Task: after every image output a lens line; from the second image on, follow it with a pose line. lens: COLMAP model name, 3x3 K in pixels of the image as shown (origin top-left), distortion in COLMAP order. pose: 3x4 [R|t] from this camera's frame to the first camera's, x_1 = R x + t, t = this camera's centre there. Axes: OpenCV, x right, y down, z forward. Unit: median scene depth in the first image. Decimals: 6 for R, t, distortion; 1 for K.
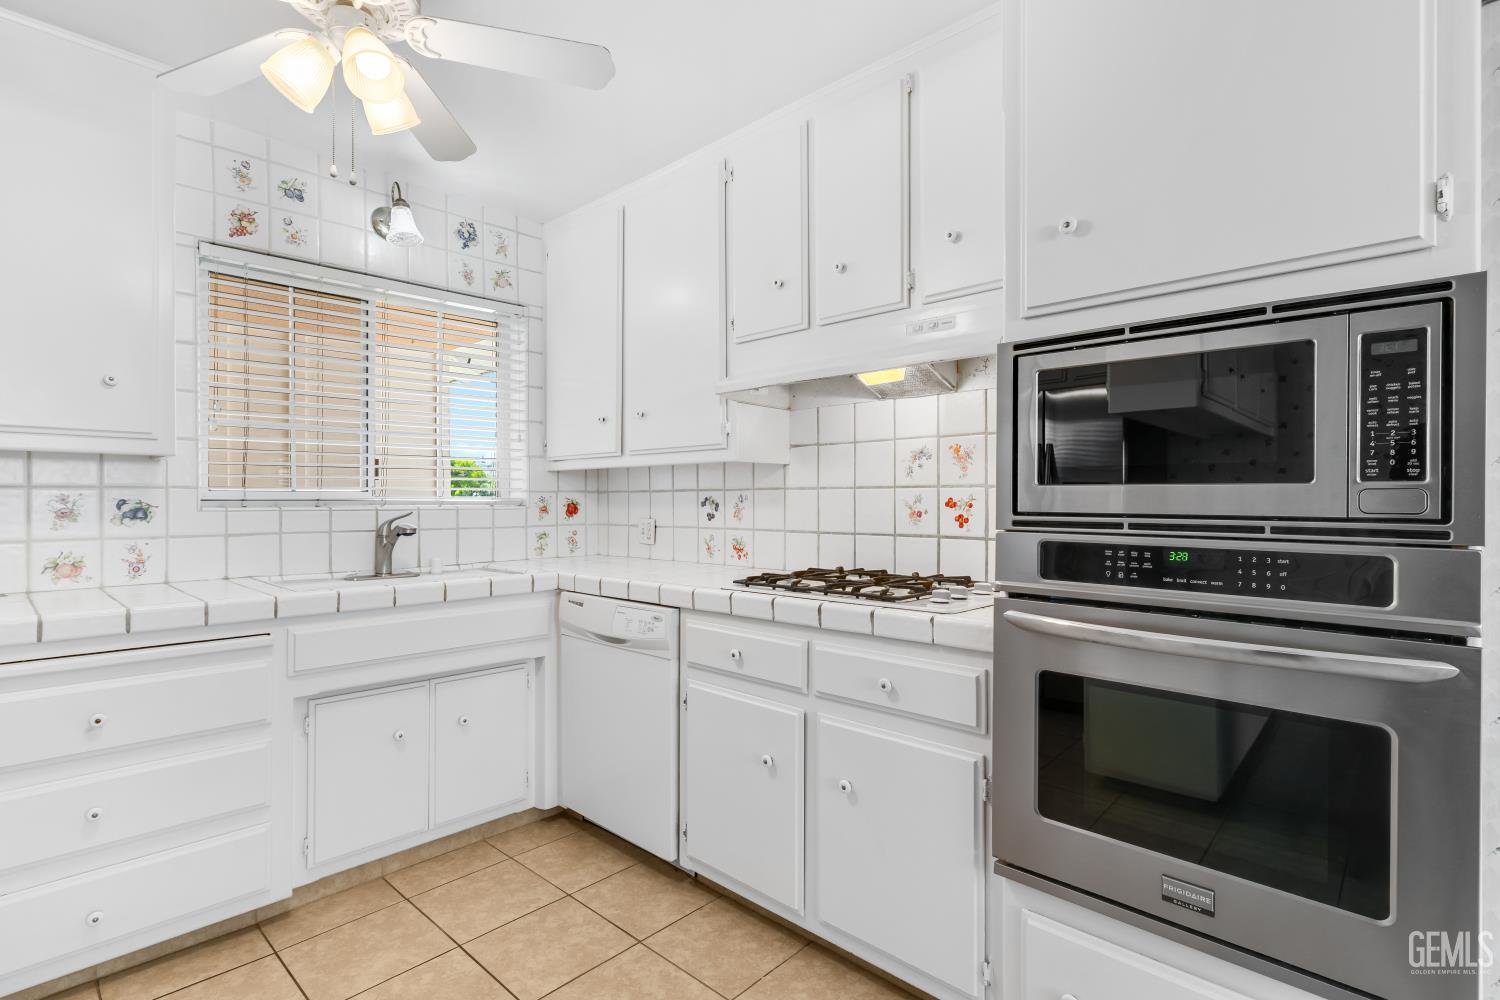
lens RADIAL K [[726.7, 0, 745.2], [0, 726.7, 500.0], [0, 0, 1]] dist [0.004307, 0.000243]
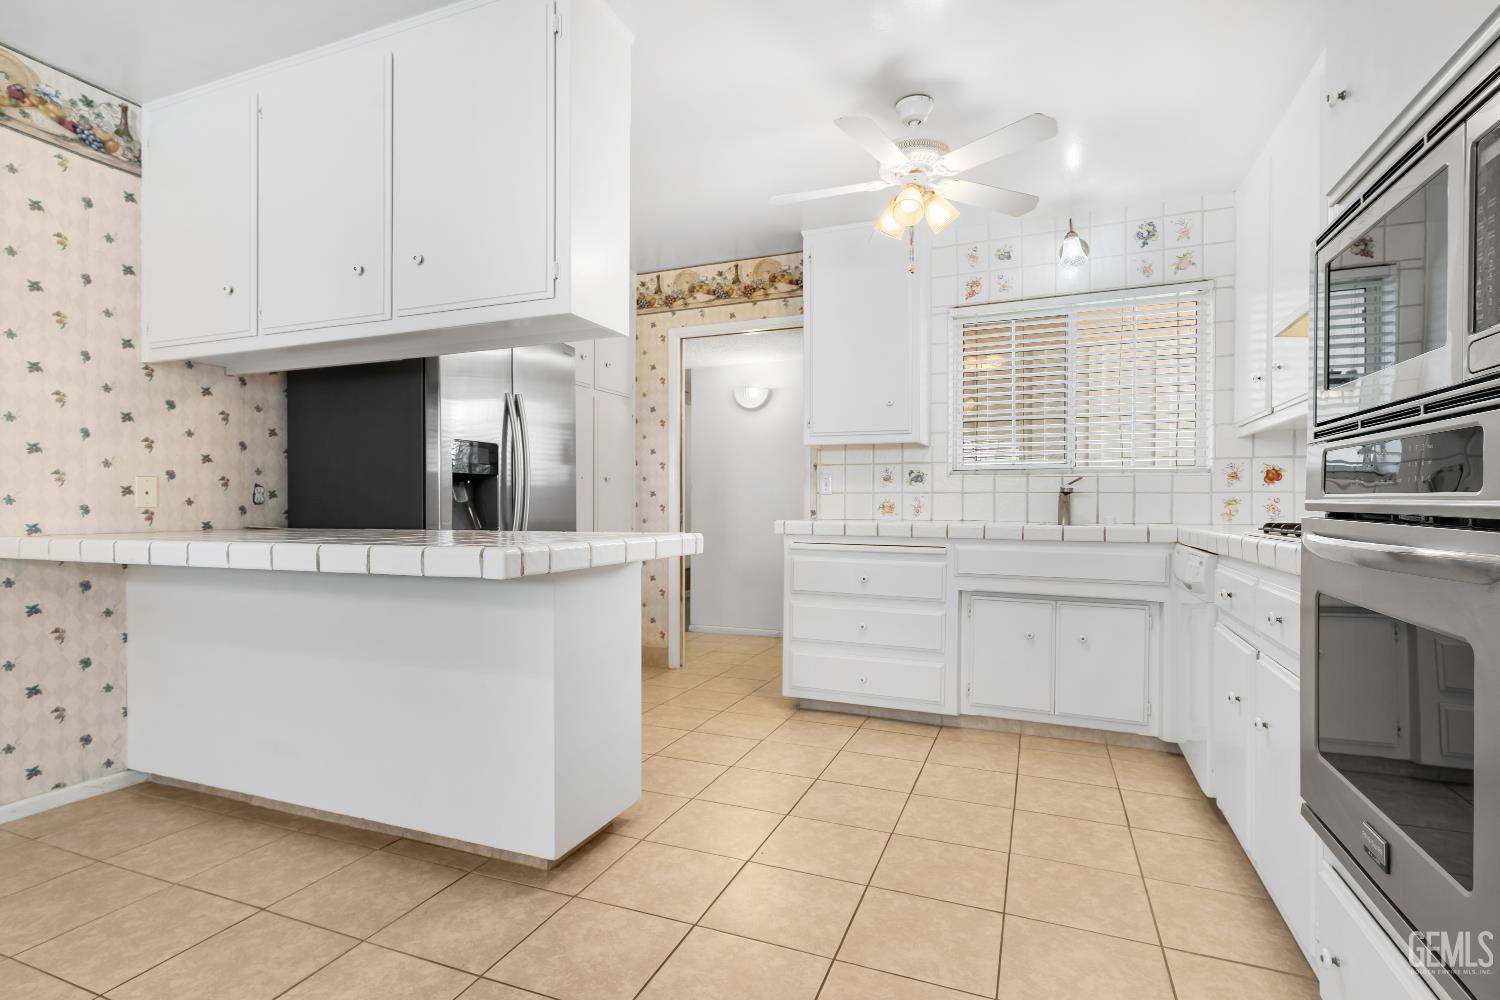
lens RADIAL K [[726.7, 0, 730.7], [0, 726.7, 512.5], [0, 0, 1]] dist [0.004307, 0.000243]
pose [[0.345433, 0.015753, -0.938311, 0.613793], [-0.004894, 0.999876, 0.014985, 0.074538], [0.938431, -0.000584, 0.345467, -0.002975]]
